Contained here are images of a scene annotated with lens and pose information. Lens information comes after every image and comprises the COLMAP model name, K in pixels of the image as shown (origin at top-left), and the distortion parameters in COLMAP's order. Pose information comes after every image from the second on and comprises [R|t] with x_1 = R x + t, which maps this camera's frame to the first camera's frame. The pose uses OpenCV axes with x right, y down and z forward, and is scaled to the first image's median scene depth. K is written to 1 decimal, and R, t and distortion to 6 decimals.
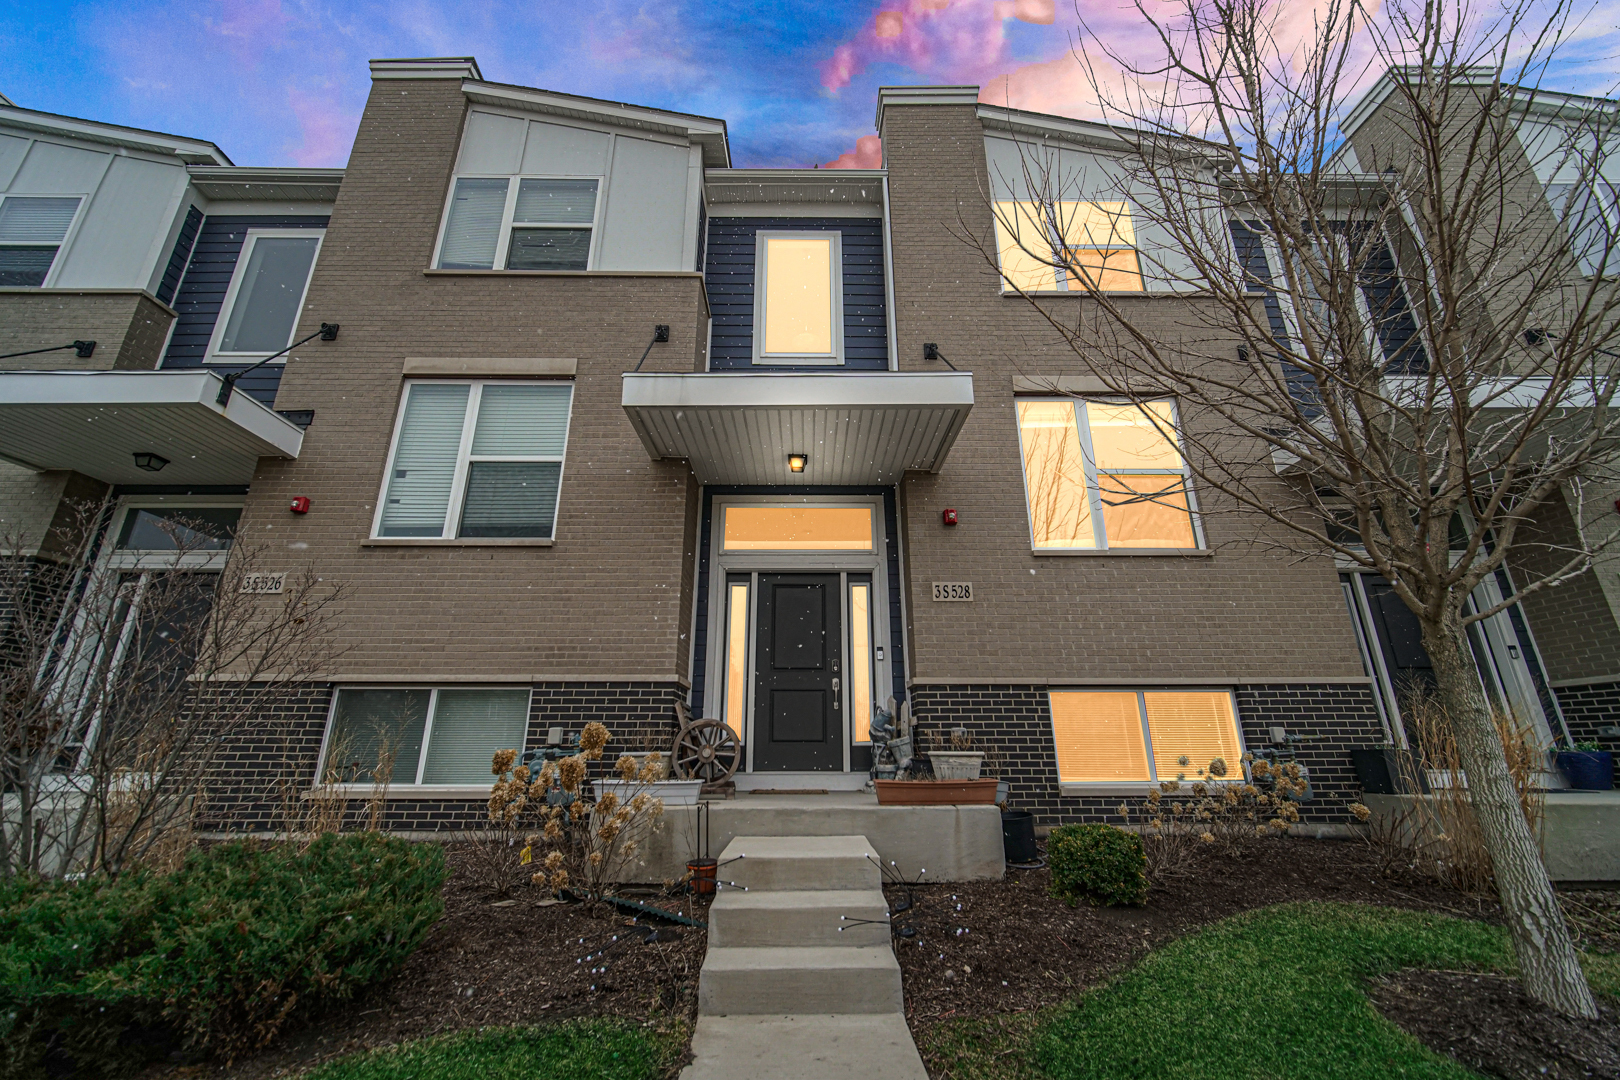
lens RADIAL K [[637.6, 0, 811.5], [0, 637.6, 536.7], [0, 0, 1]] dist [0.000463, 0.000084]
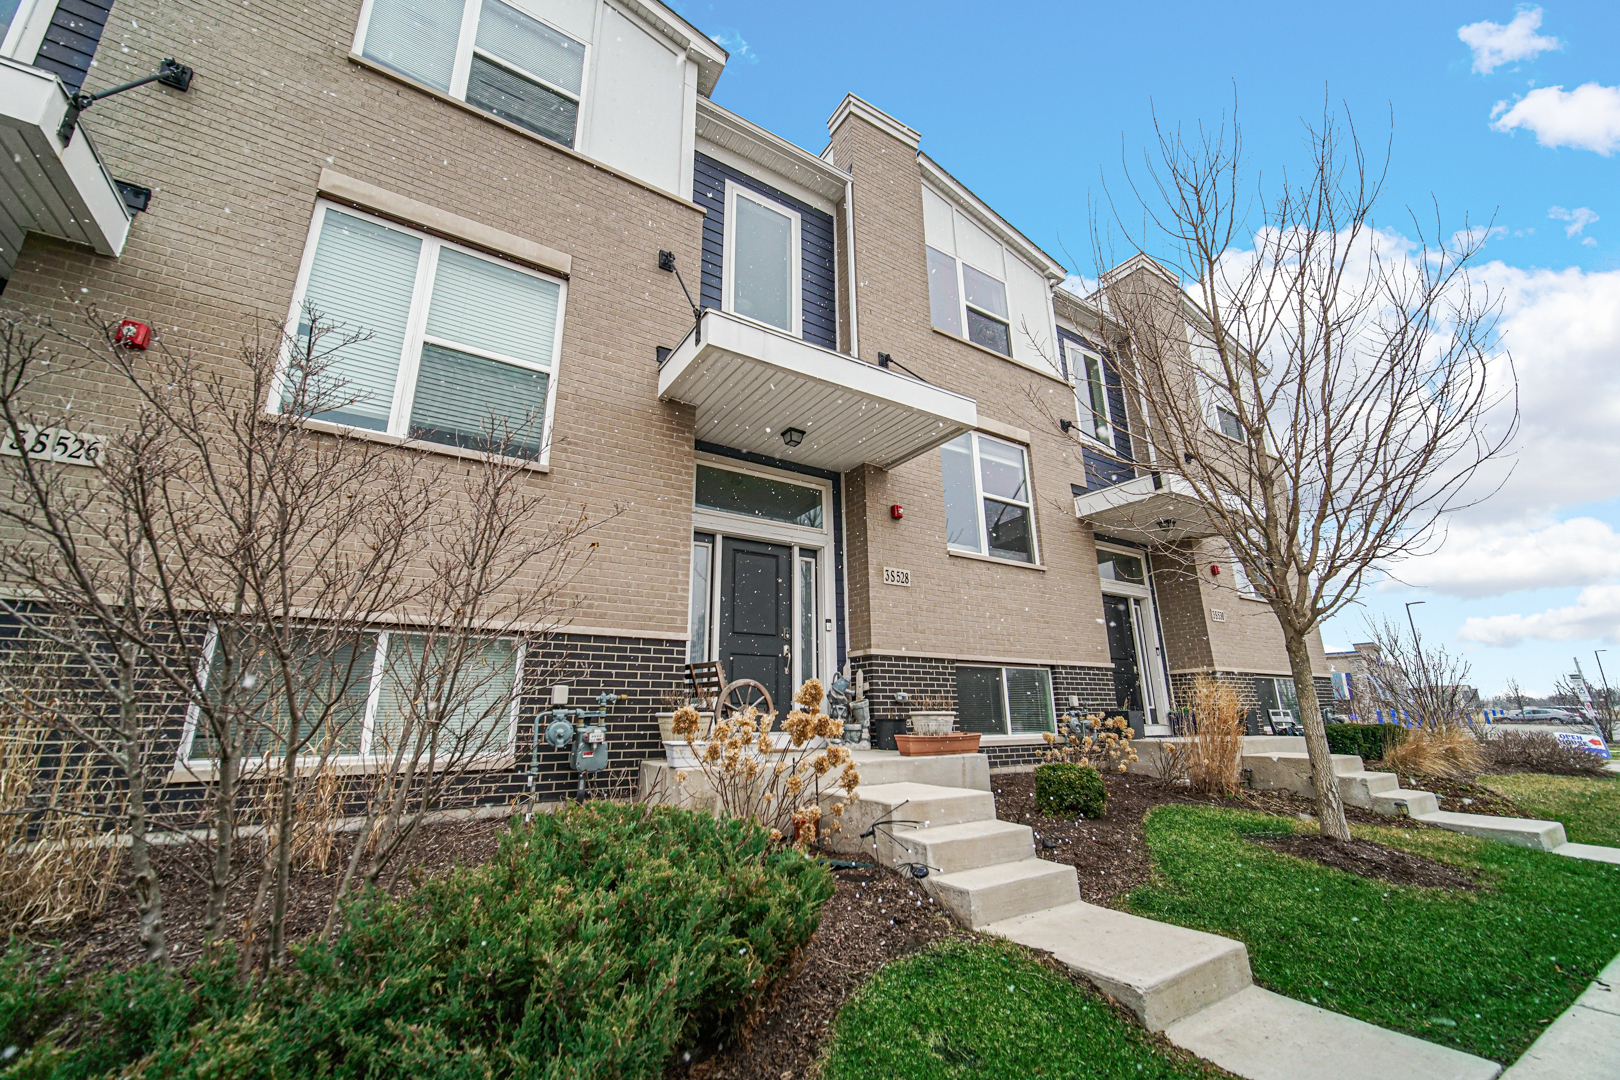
lens RADIAL K [[633.3, 0, 810.0], [0, 633.3, 540.0], [0, 0, 1]] dist [-0.000248, -0.000059]
pose [[0.851840, 0.136344, 0.505746, -0.493091], [-0.158530, 0.987354, 0.000836, 0.043520], [-0.499236, -0.080888, 0.862682, 0.093092]]
